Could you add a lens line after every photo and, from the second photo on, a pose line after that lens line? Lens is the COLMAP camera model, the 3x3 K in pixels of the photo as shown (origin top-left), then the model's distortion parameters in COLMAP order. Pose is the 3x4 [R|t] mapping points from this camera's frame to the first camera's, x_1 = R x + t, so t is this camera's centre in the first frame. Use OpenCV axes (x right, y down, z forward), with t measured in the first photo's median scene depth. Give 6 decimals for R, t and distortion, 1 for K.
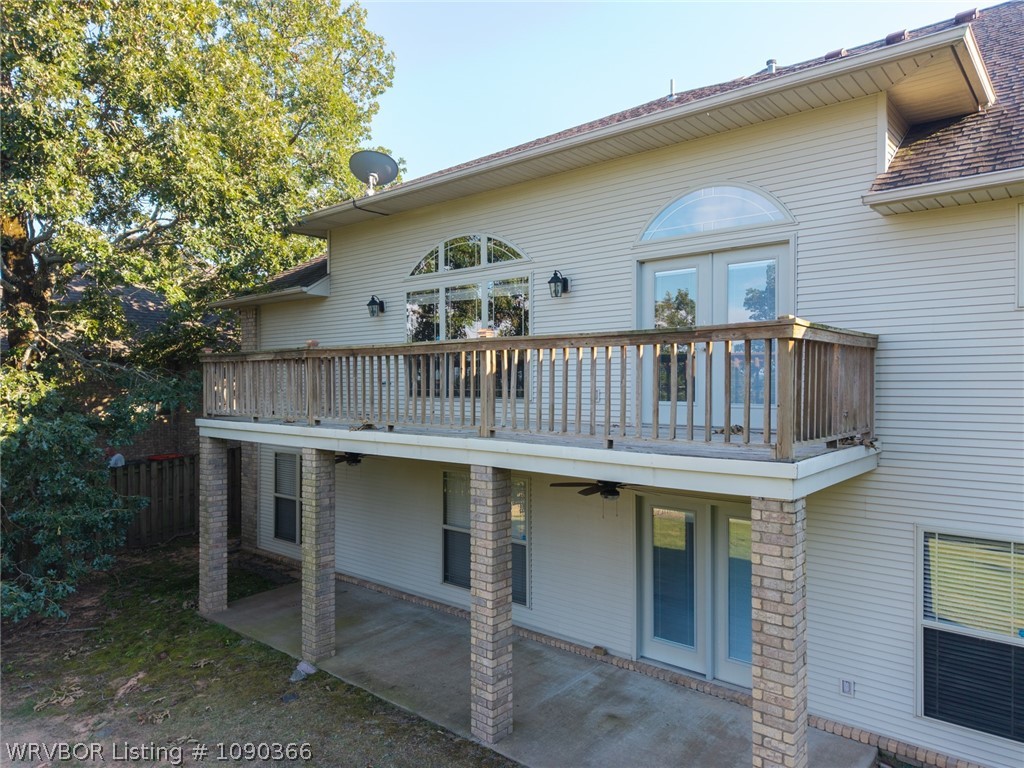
lens RADIAL K [[683.3, 0, 507.5], [0, 683.3, 385.5], [0, 0, 1]] dist [0.001639, 0.003706]
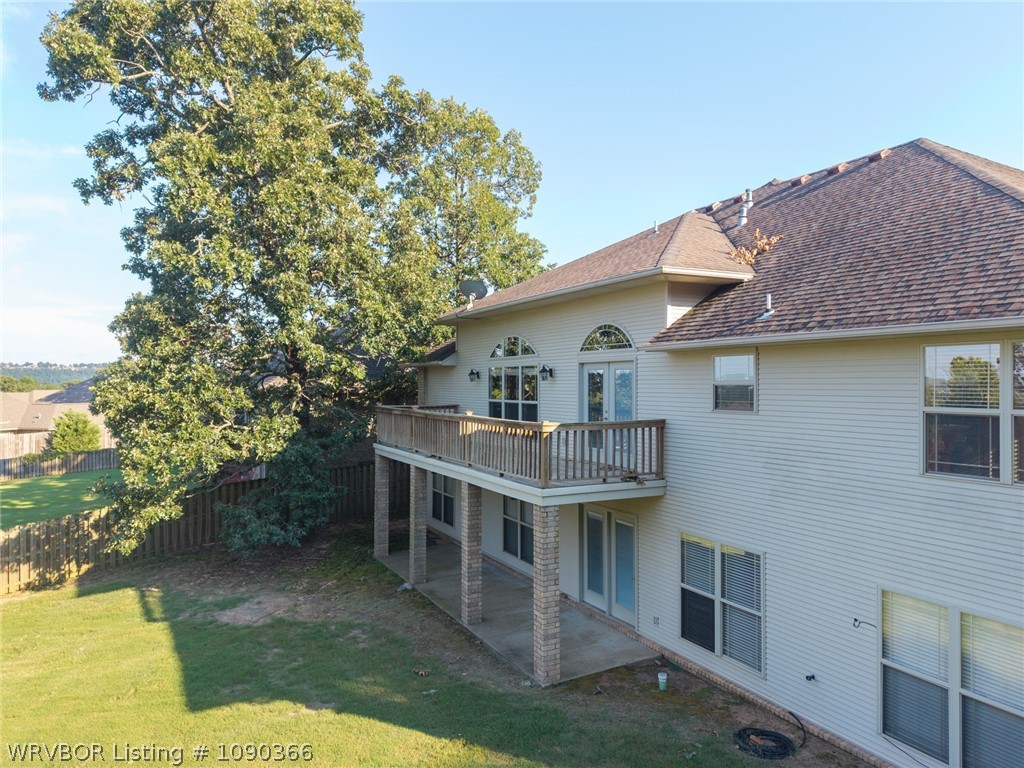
lens RADIAL K [[709.6, 0, 517.0], [0, 709.6, 383.1], [0, 0, 1]] dist [0.046882, -0.053868]
pose [[0.926845, 0.002021, -0.375438, 0.688541], [-0.001900, 0.999998, 0.000691, -0.131551], [0.375439, 0.000073, 0.926847, -0.655682]]
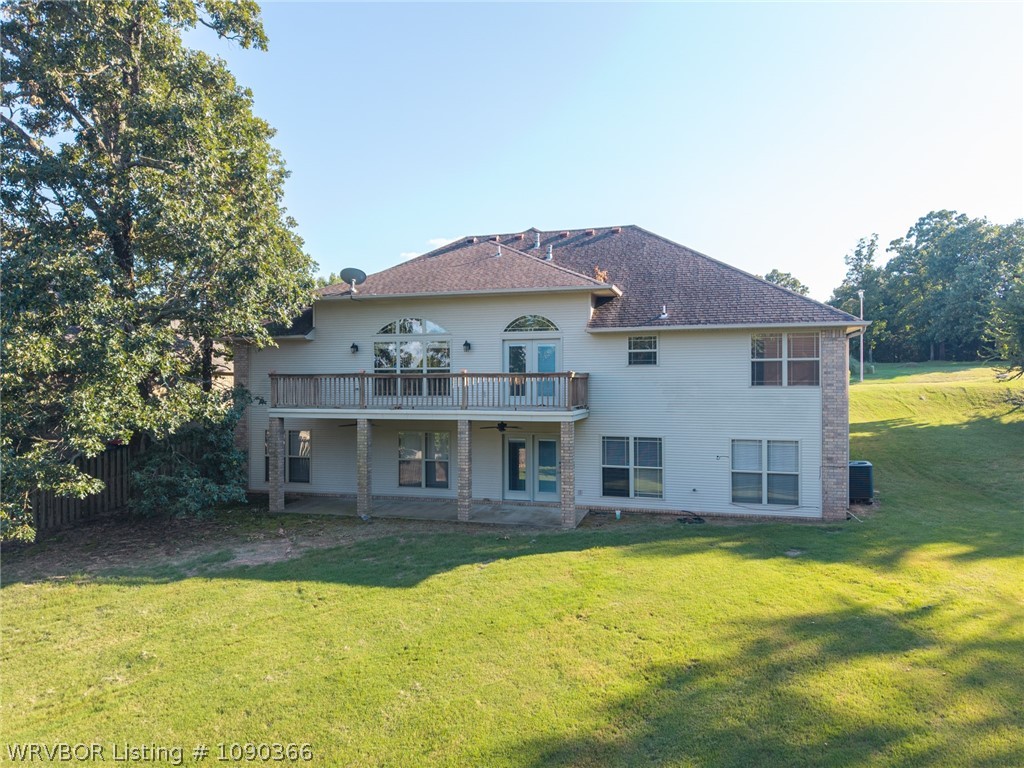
lens RADIAL K [[709.6, 0, 517.0], [0, 709.6, 383.1], [0, 0, 1]] dist [0.046882, -0.053868]
pose [[0.909488, -0.003219, 0.415718, -0.814772], [0.003788, 0.999993, -0.000545, -0.022464], [-0.415713, 0.002071, 0.909493, -1.333617]]
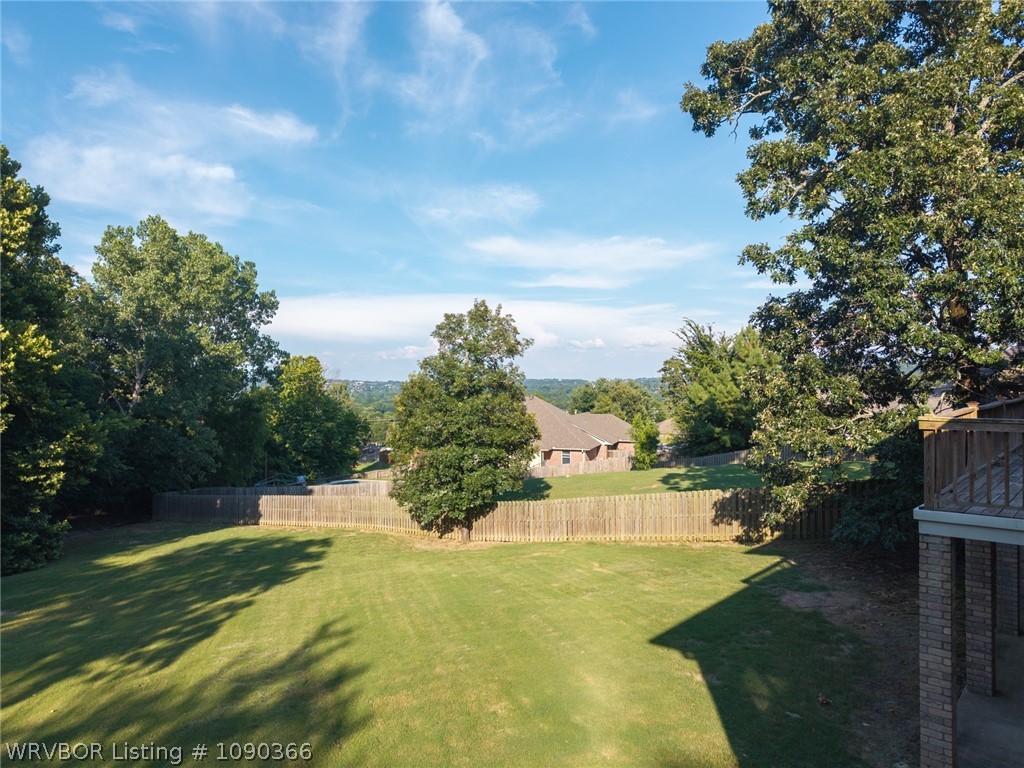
lens RADIAL K [[709.6, 0, 517.0], [0, 709.6, 383.1], [0, 0, 1]] dist [0.046882, -0.053868]
pose [[-0.065693, -0.000861, -0.997840, 1.242665], [0.006961, 0.999975, -0.001321, -0.101645], [0.997816, -0.007033, -0.065685, 0.145215]]
